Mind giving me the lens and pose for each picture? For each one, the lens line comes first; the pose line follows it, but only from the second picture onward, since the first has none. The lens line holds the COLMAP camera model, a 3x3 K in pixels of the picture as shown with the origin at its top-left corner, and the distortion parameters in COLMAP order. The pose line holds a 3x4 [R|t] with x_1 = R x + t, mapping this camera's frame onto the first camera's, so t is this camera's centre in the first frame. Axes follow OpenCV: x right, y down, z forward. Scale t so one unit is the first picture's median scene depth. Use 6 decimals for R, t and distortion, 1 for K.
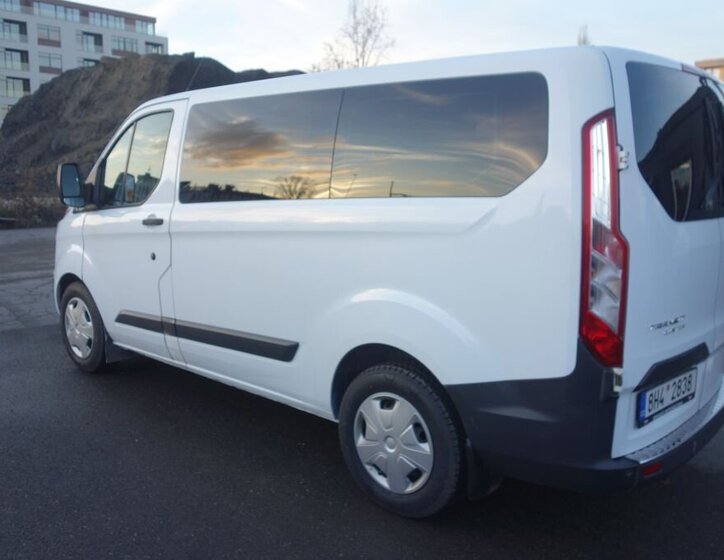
lens RADIAL K [[654.9, 0, 362.0], [0, 654.9, 280.0], [0, 0, 1]] dist [-0.011120, 0.004355]
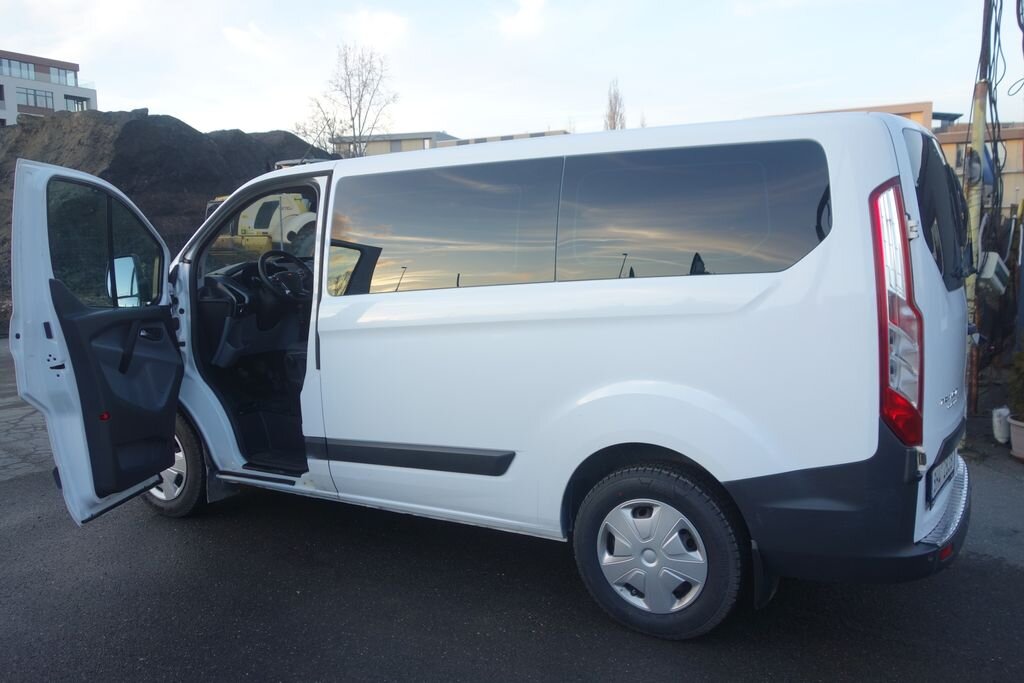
lens RADIAL K [[799.8, 0, 512.0], [0, 799.8, 341.5], [0, 0, 1]] dist [0.001402, -0.012967]
pose [[0.981397, -0.051277, 0.185016, -0.316568], [0.060875, 0.997058, -0.046571, 0.000935], [-0.182084, 0.056967, 0.981631, -0.034027]]
